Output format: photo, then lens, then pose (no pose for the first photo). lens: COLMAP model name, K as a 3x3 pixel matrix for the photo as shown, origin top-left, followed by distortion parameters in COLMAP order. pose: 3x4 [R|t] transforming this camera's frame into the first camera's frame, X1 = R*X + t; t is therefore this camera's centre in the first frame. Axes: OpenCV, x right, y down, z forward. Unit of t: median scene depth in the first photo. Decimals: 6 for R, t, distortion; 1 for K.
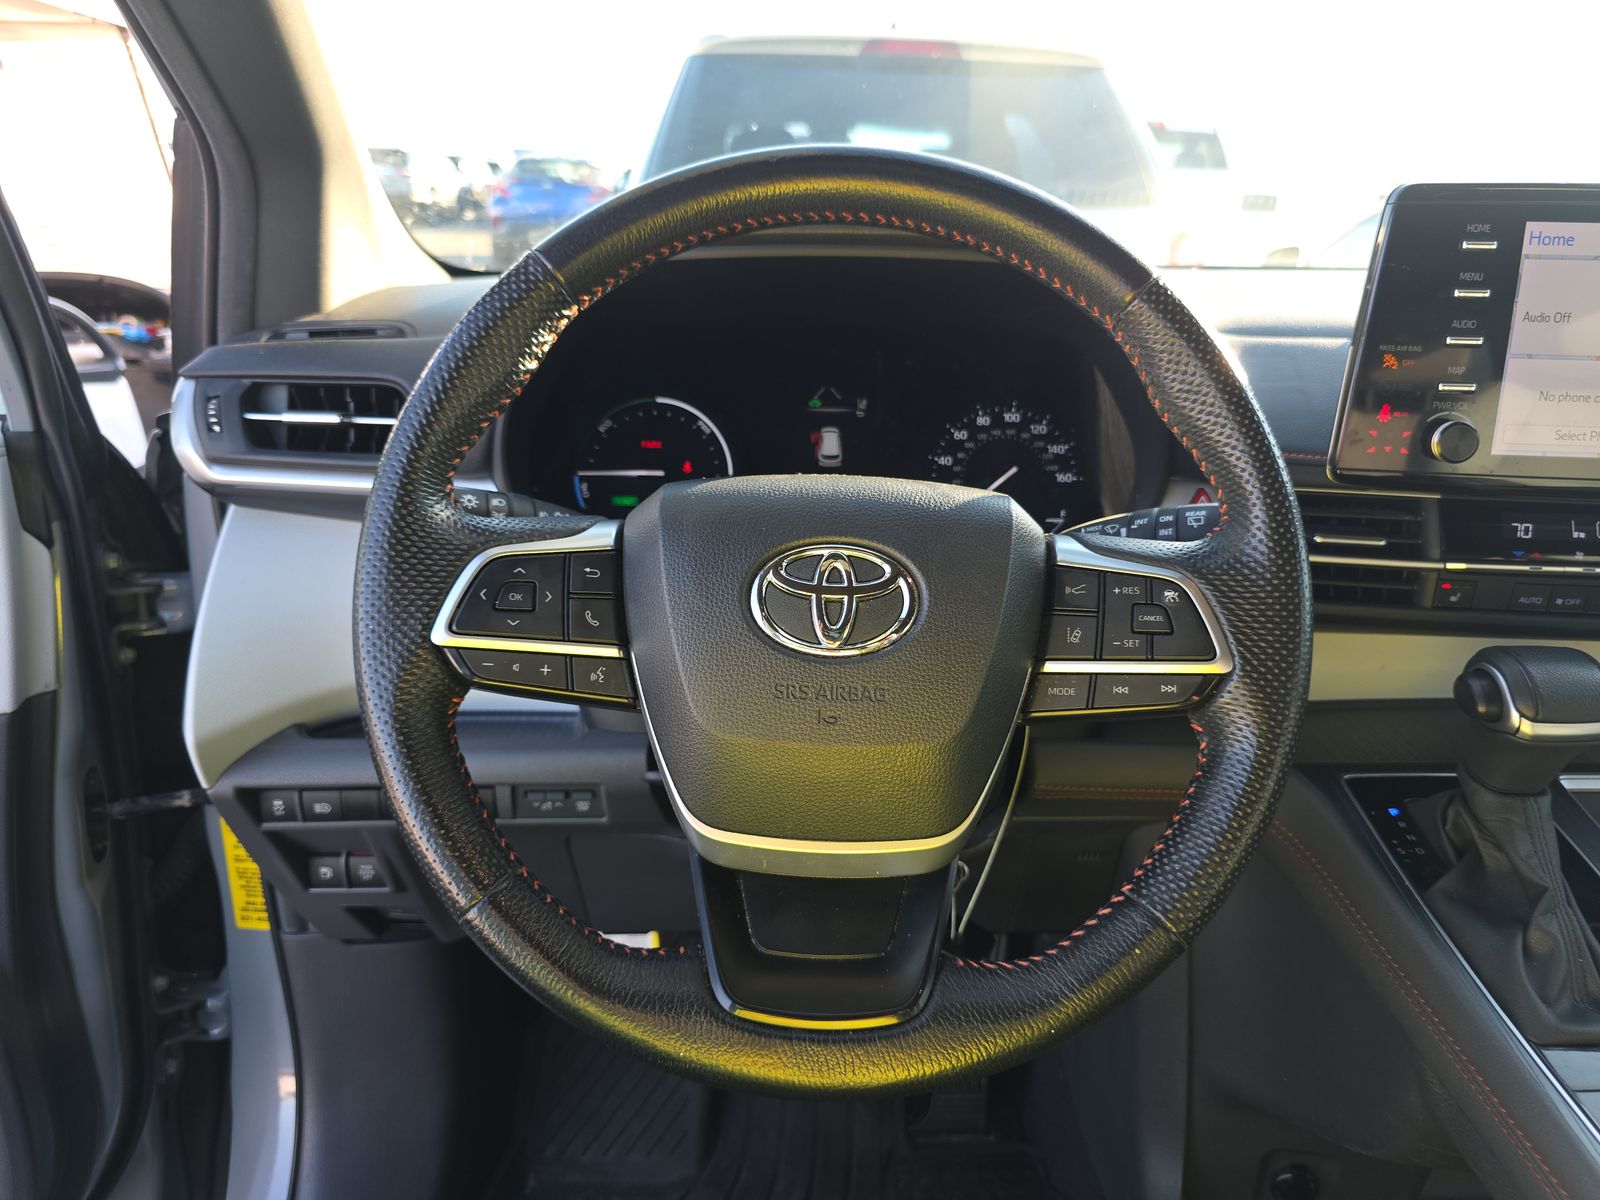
lens RADIAL K [[1079.3, 0, 800.0], [0, 1079.3, 600.0], [0, 0, 1]] dist [-0.008563, -0.004635]
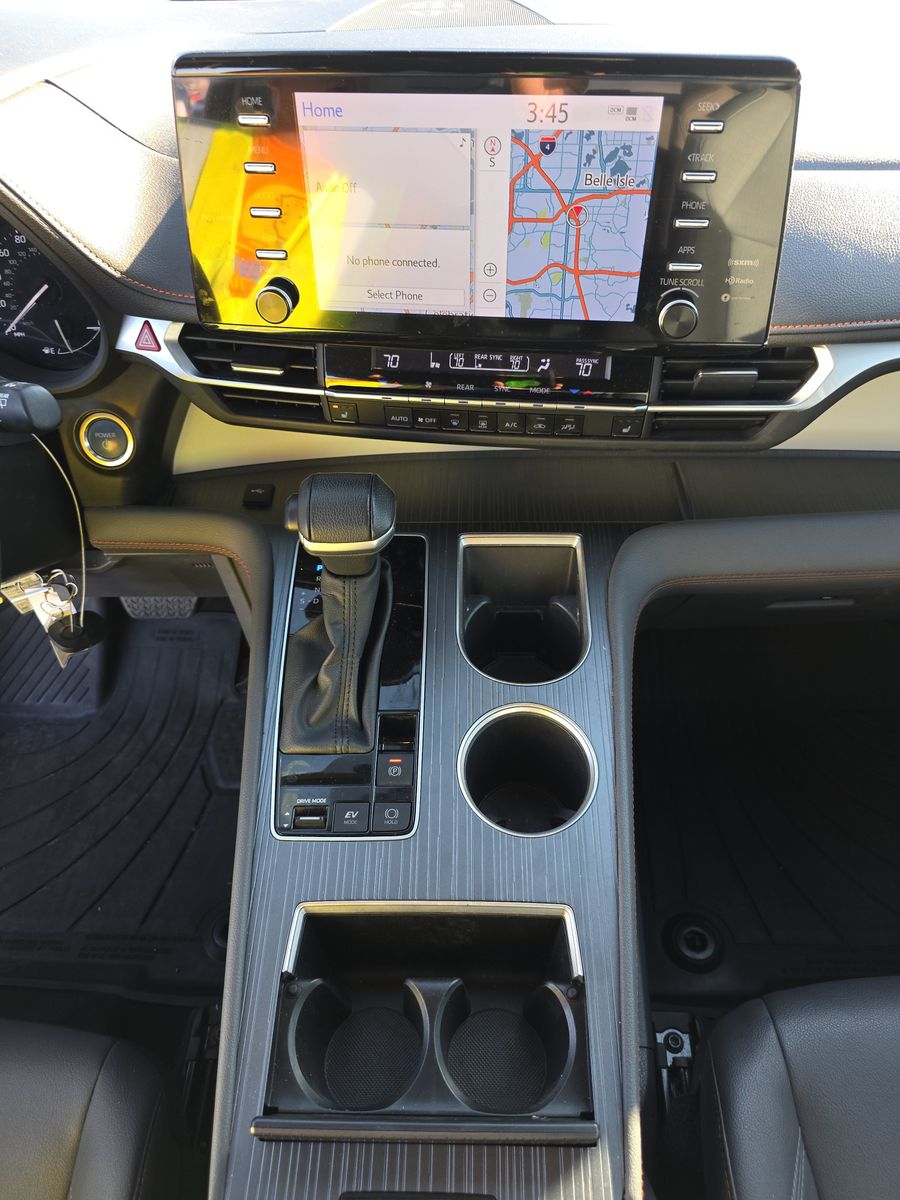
lens RADIAL K [[809.4, 0, 450.0], [0, 809.4, 600.0], [0, 0, 1]] dist [-0.008563, -0.004635]
pose [[0.999379, -0.001656, -0.035197, 0.770863], [0.017588, 0.889015, 0.457540, -0.241904], [0.030533, -0.457875, 0.888492, 0.064686]]
